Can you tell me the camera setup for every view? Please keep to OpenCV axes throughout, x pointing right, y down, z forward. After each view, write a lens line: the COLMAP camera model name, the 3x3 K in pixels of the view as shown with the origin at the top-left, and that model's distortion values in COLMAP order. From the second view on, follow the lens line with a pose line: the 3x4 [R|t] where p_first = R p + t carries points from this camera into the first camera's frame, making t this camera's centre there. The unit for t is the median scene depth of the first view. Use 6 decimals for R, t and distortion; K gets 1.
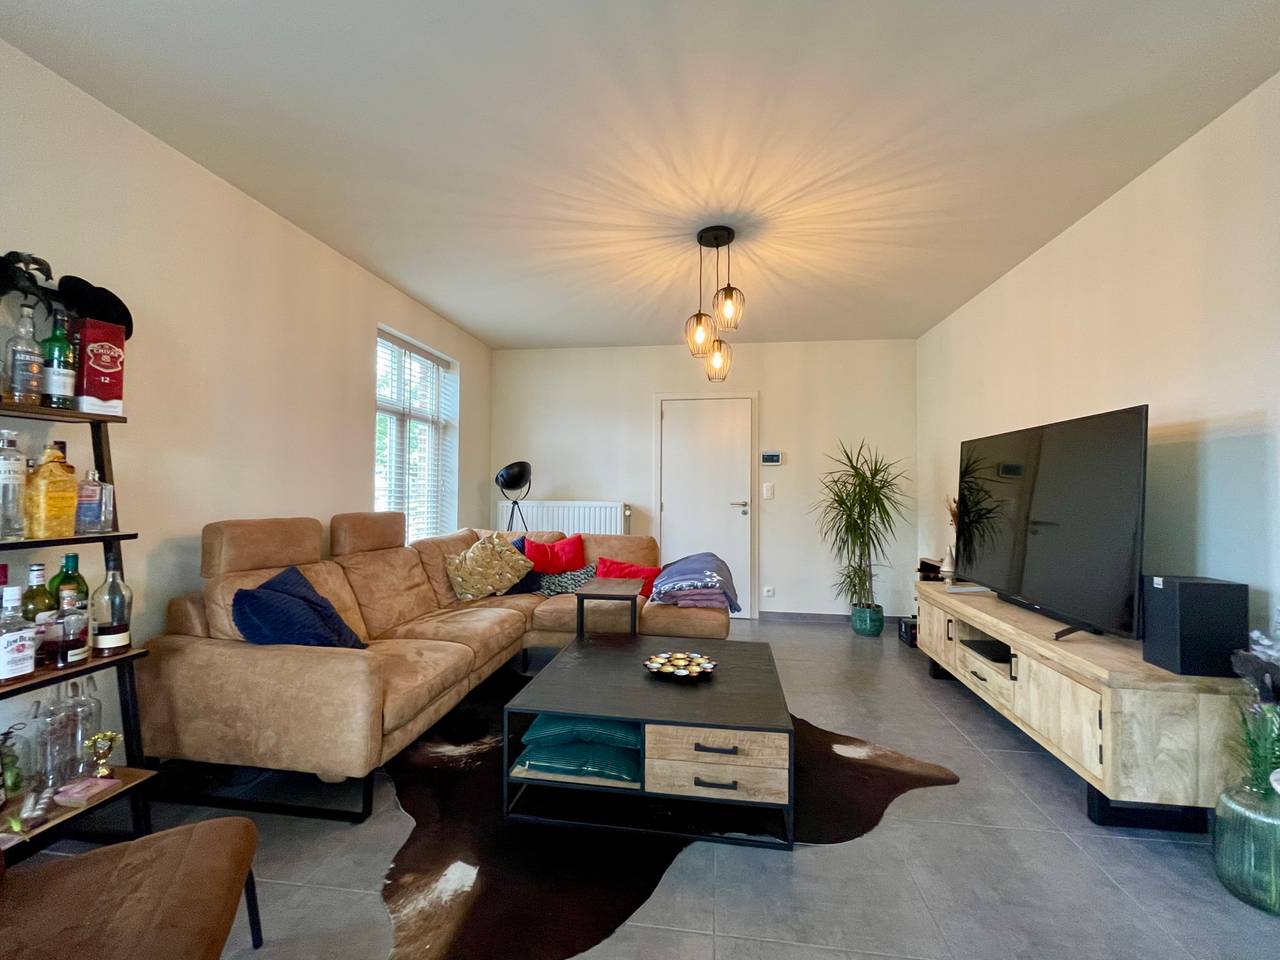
lens RADIAL K [[524.7, 0, 645.8], [0, 524.7, 479.9], [0, 0, 1]] dist [-0.000867, 0.000002]
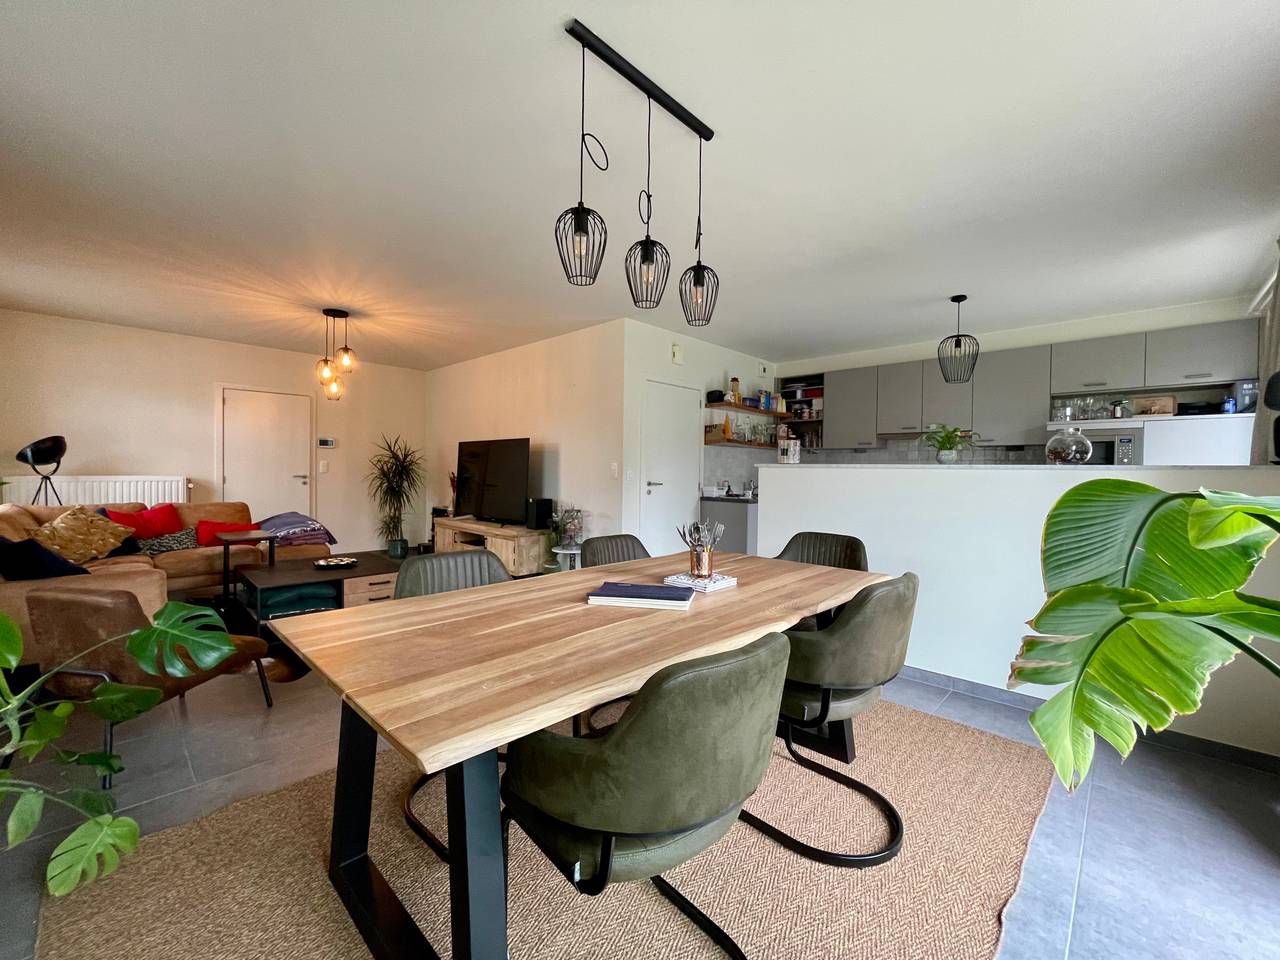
lens RADIAL K [[524.7, 0, 645.8], [0, 524.7, 479.9], [0, 0, 1]] dist [-0.000867, 0.000002]
pose [[0.575699, -0.015176, 0.817521, -0.527054], [-0.024197, 0.999074, 0.035586, -0.018183], [-0.817304, -0.040268, 0.574798, -0.608059]]
